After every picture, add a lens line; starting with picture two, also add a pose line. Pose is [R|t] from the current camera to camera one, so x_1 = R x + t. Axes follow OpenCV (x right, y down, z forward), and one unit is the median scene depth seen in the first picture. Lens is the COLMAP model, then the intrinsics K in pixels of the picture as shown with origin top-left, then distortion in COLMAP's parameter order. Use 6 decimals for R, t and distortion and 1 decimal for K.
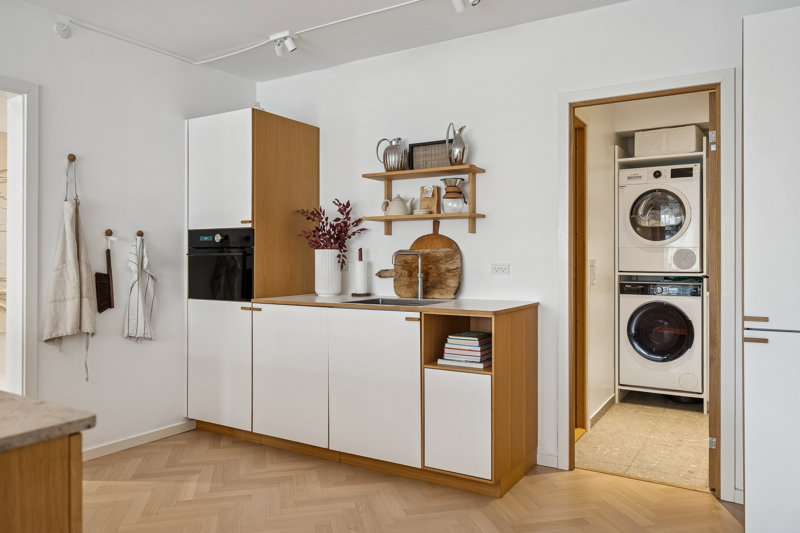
lens RADIAL K [[585.1, 0, 400.6], [0, 585.1, 260.1], [0, 0, 1]] dist [0.004243, 0.005847]
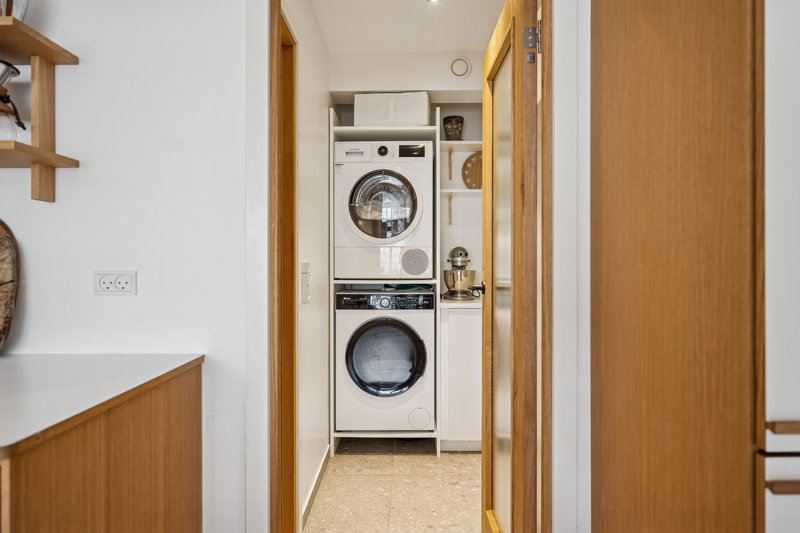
lens RADIAL K [[482.1, 0, 400.6], [0, 482.1, 262.7], [0, 0, 1]] dist [-0.004610, 0.002092]
pose [[0.850818, -0.000534, 0.525460, 0.127055], [0.002354, 0.999993, -0.002795, 0.000584], [-0.525455, 0.003615, 0.850814, 0.450621]]
